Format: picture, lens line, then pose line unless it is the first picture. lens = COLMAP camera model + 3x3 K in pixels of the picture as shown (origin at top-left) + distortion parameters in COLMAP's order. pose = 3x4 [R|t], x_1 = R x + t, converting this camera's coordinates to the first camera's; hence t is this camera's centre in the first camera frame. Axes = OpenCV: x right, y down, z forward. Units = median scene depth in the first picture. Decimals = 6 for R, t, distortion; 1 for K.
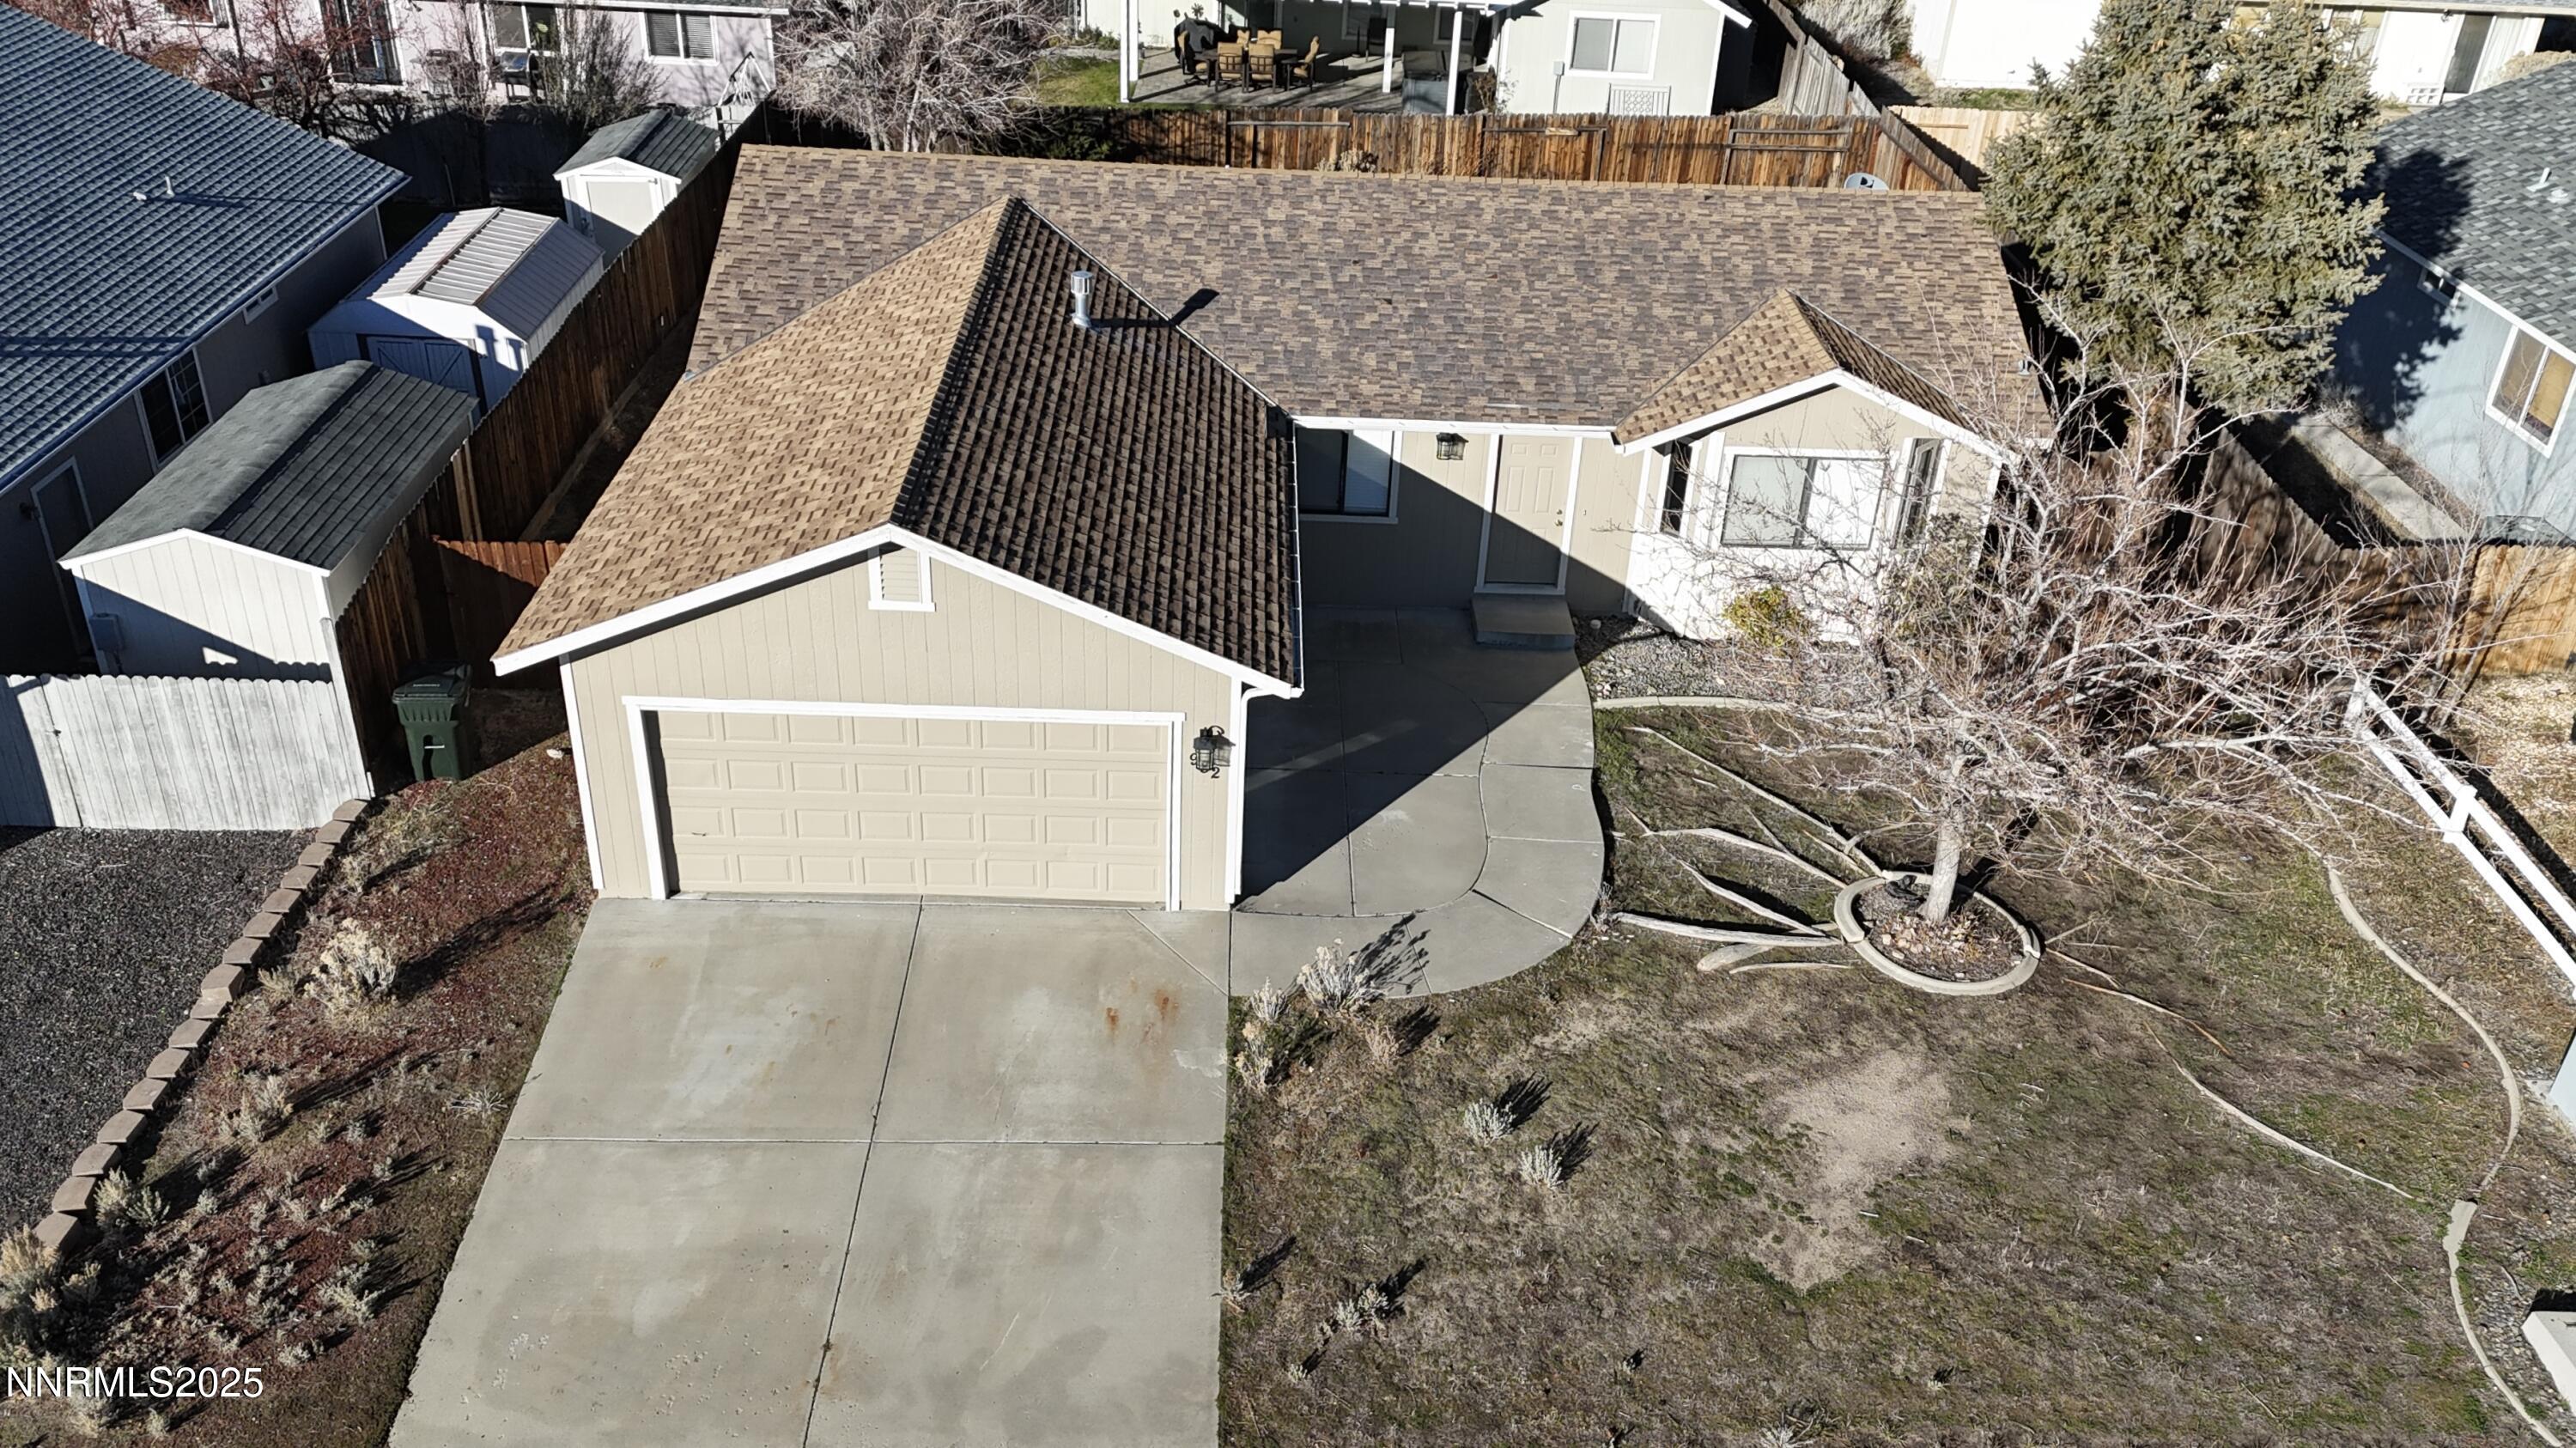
lens RADIAL K [[2158.1, 0, 1288.0], [0, 2158.1, 724.0], [0, 0, 1]] dist [0.008766, 0.001367]
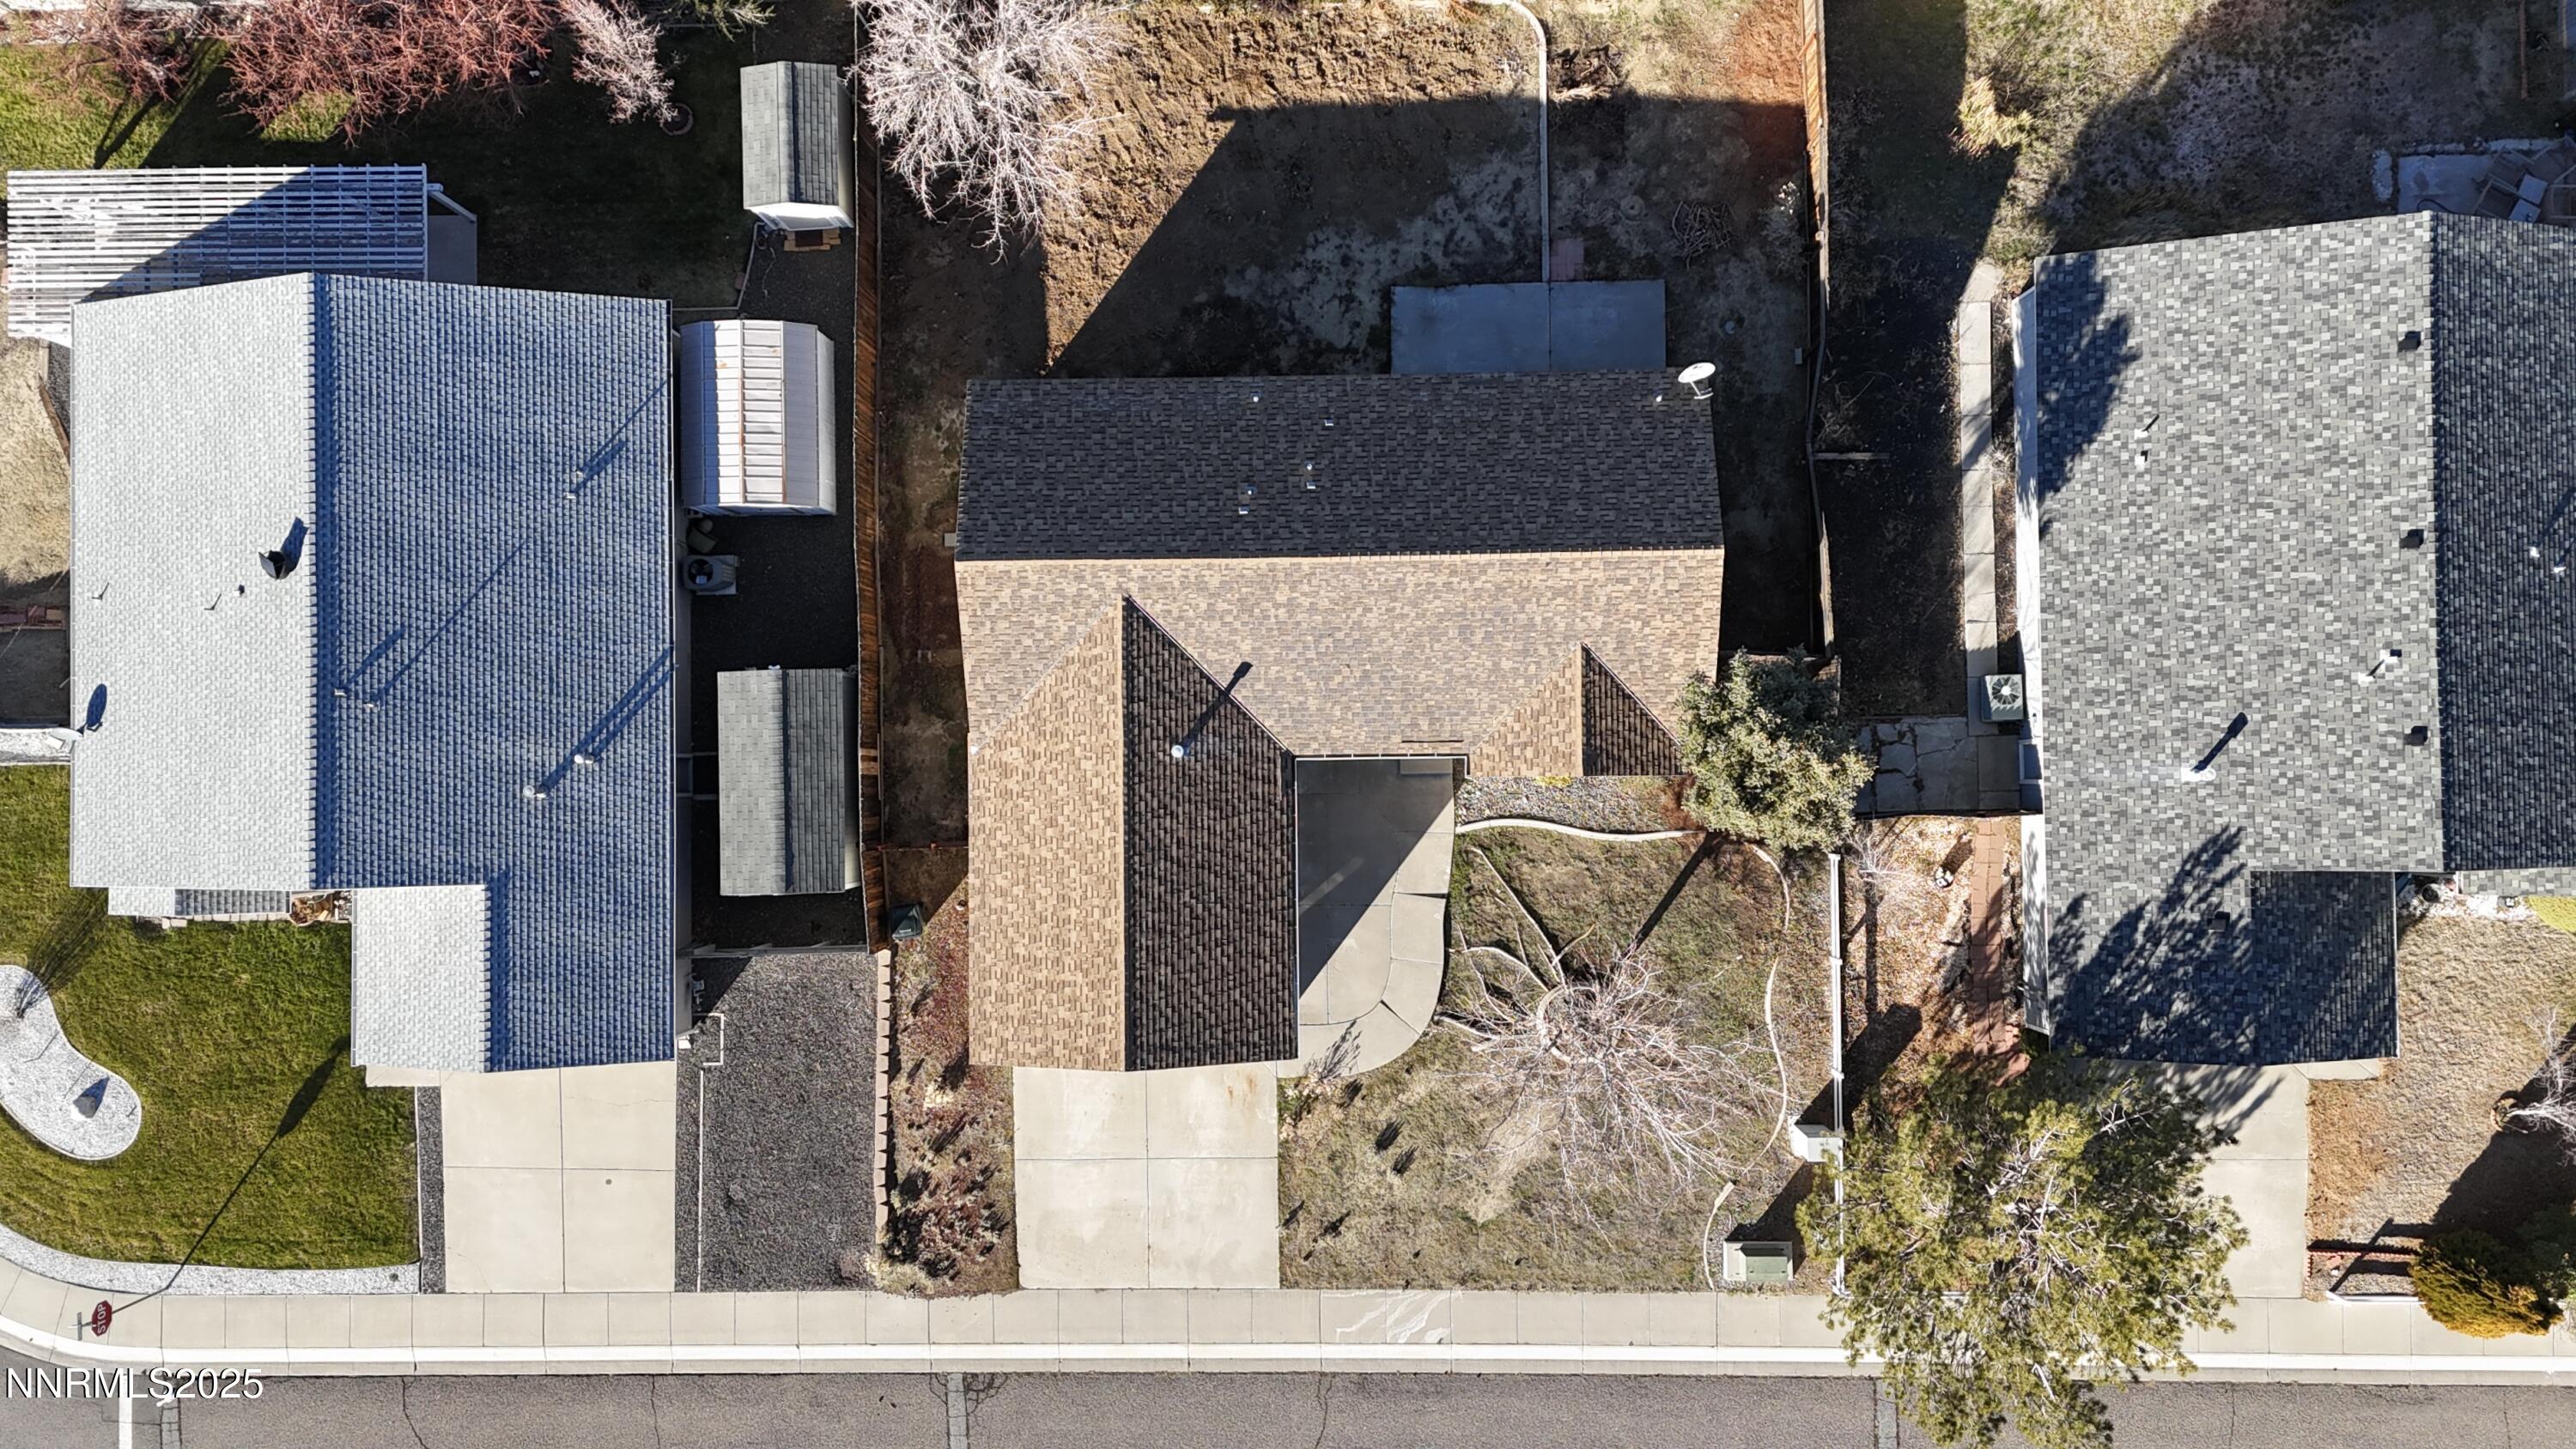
lens RADIAL K [[2157.6, 0, 1288.0], [0, 2157.6, 724.5], [0, 0, 1]] dist [0.008766, 0.001367]
pose [[0.997147, 0.002739, -0.075441, 0.130755], [0.064187, 0.495250, 0.866376, -1.697320], [0.039735, -0.868746, 0.493661, 0.097428]]
